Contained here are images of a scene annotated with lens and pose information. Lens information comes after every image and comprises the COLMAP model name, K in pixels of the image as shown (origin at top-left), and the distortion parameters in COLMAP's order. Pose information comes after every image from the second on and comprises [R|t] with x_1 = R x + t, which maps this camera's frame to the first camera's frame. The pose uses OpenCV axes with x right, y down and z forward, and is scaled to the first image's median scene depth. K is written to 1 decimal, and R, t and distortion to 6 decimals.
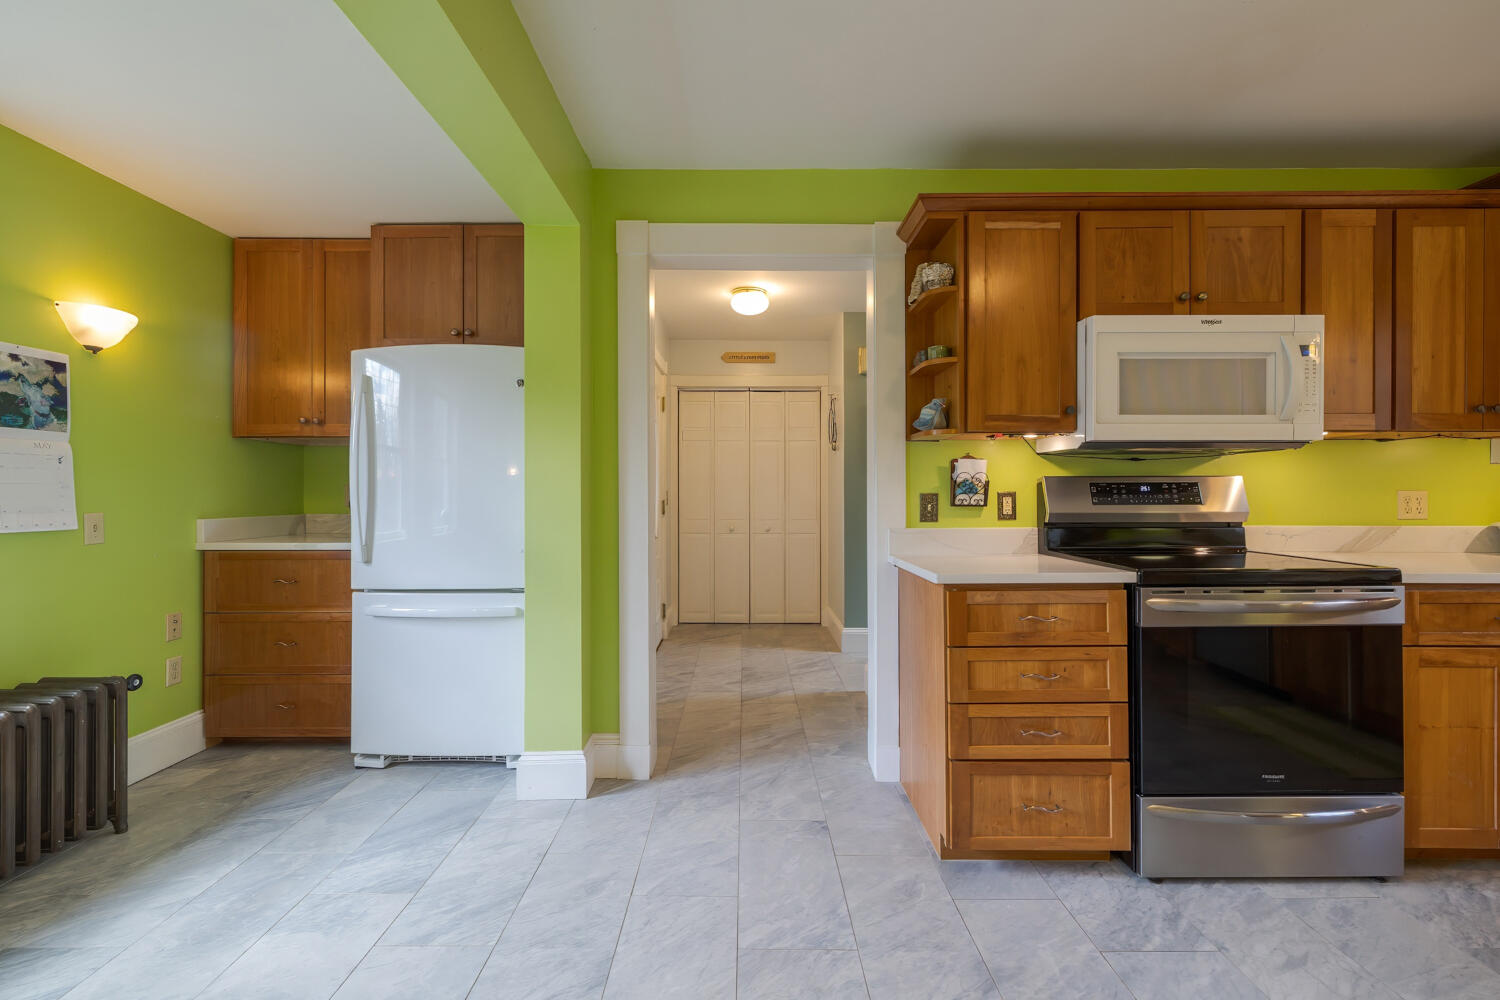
lens RADIAL K [[649.7, 0, 715.4], [0, 649.7, 489.8], [0, 0, 1]] dist [0.008316, -0.001276]
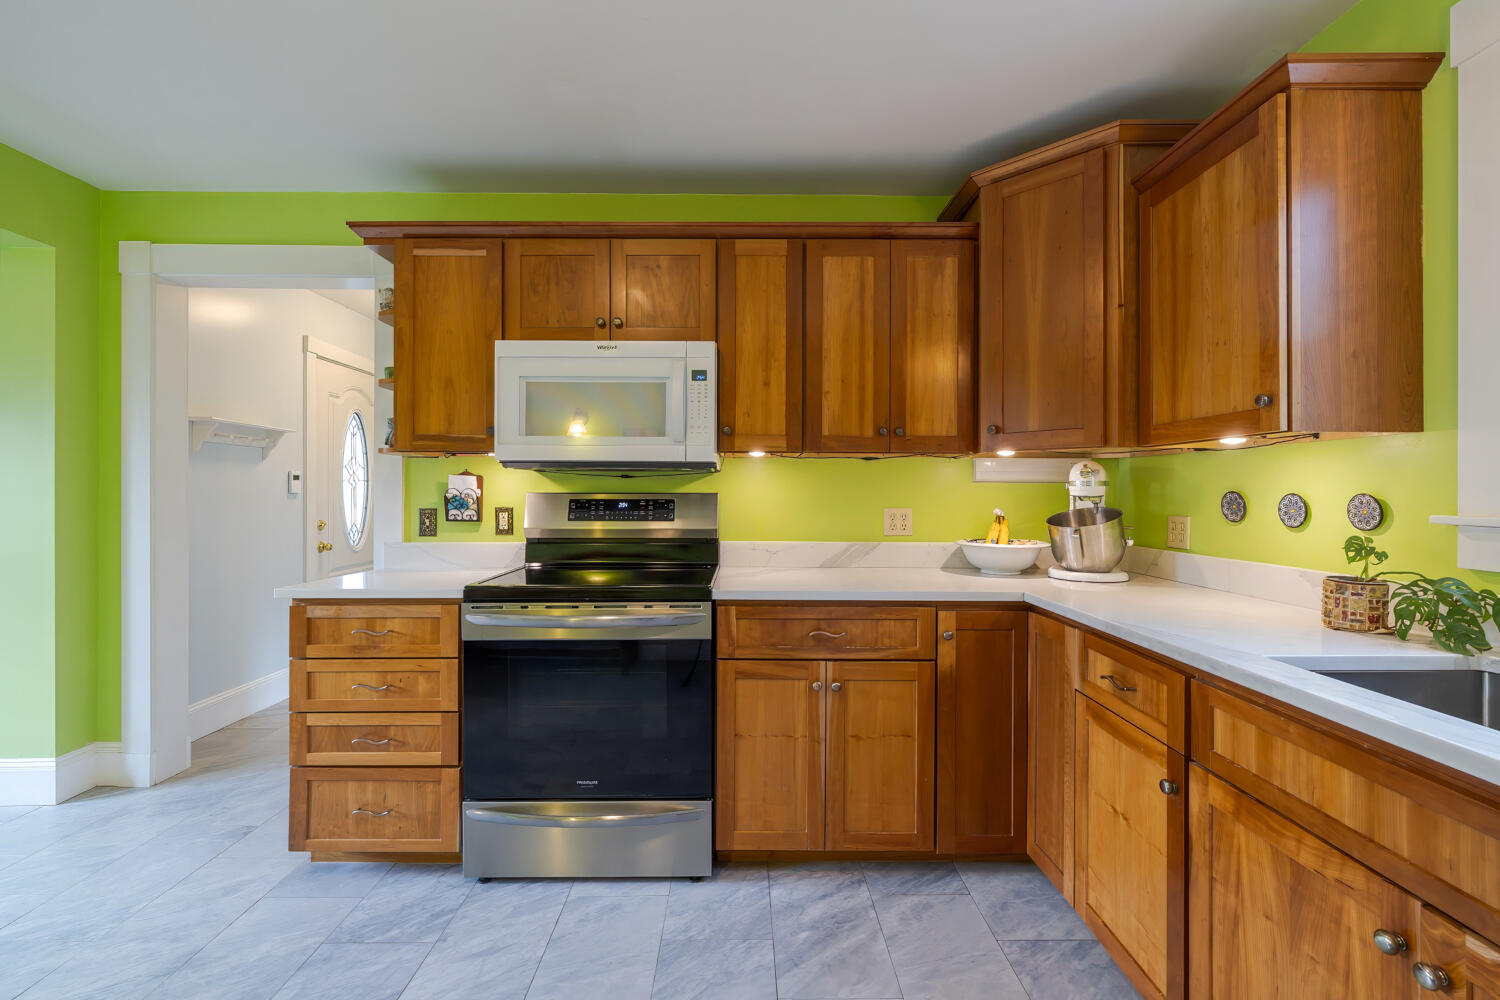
lens RADIAL K [[684.2, 0, 718.0], [0, 684.2, 491.4], [0, 0, 1]] dist [-0.000900, 0.001239]
pose [[0.999989, 0.004589, -0.001207, 0.926527], [-0.004589, 0.999989, 0.000212, -0.028085], [0.001208, -0.000206, 0.999999, -0.090829]]
